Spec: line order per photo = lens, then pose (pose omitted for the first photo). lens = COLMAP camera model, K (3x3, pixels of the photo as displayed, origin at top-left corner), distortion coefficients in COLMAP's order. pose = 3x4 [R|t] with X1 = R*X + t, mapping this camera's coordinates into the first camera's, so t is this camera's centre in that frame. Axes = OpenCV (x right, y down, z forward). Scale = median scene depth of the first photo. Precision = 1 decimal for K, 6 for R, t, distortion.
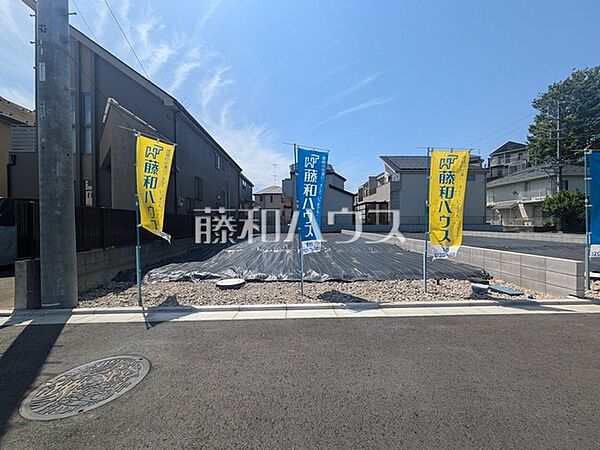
lens RADIAL K [[234.6, 0, 297.1], [0, 234.6, 219.9], [0, 0, 1]] dist [-0.002321, -0.000313]
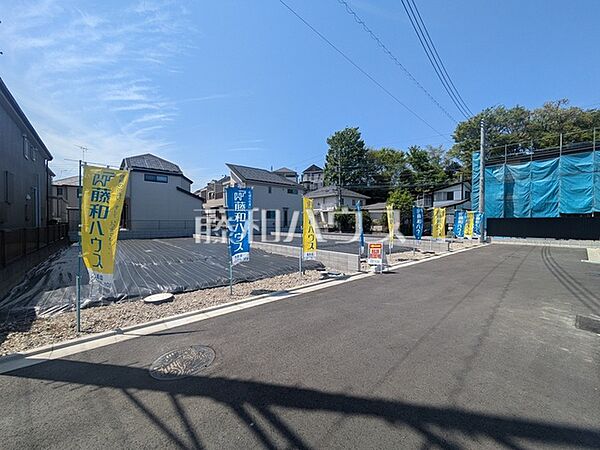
lens RADIAL K [[234.6, 0, 304.2], [0, 234.6, 224.0], [0, 0, 1]] dist [-0.002321, -0.000313]
pose [[0.765903, 0.006061, 0.642927, -0.465921], [-0.012919, 0.999899, 0.005963, -0.088949], [-0.642826, -0.012873, 0.765904, -0.255498]]
